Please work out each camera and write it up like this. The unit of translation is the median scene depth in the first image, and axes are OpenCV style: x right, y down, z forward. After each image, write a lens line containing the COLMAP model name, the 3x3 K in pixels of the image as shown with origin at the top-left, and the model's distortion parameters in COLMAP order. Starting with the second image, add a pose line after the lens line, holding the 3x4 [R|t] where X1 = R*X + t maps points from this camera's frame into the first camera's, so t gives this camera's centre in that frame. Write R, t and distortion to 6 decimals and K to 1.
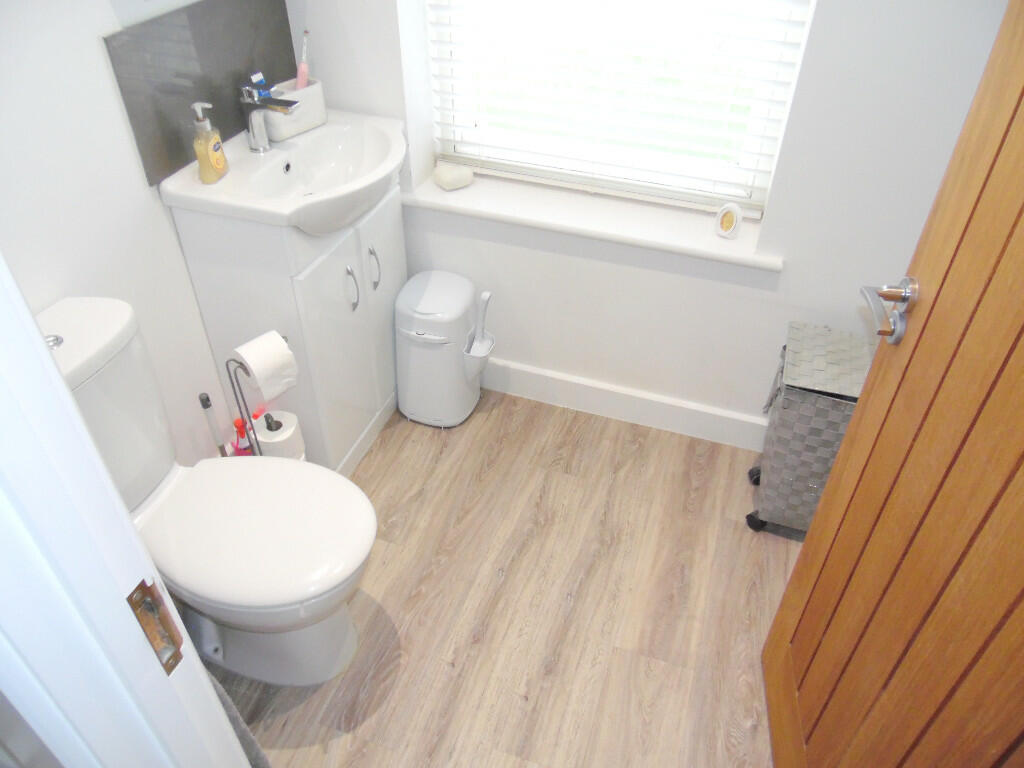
lens RADIAL K [[771.6, 0, 512.8], [0, 771.6, 378.8], [0, 0, 1]] dist [-0.038991, 0.080242]
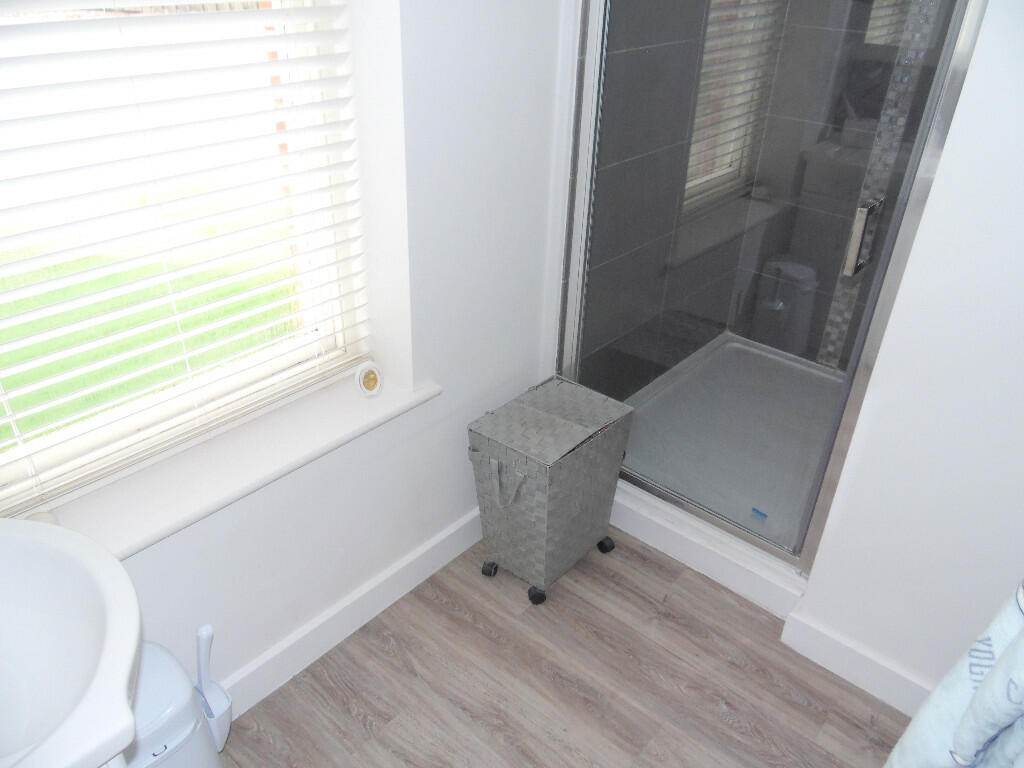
lens RADIAL K [[771.6, 0, 512.8], [0, 771.6, 378.8], [0, 0, 1]] dist [-0.038991, 0.080242]
pose [[0.370460, -0.467170, 0.802815, -0.390646], [0.569930, 0.796810, 0.200681, -0.273719], [-0.733443, 0.383204, 0.561441, 0.305054]]
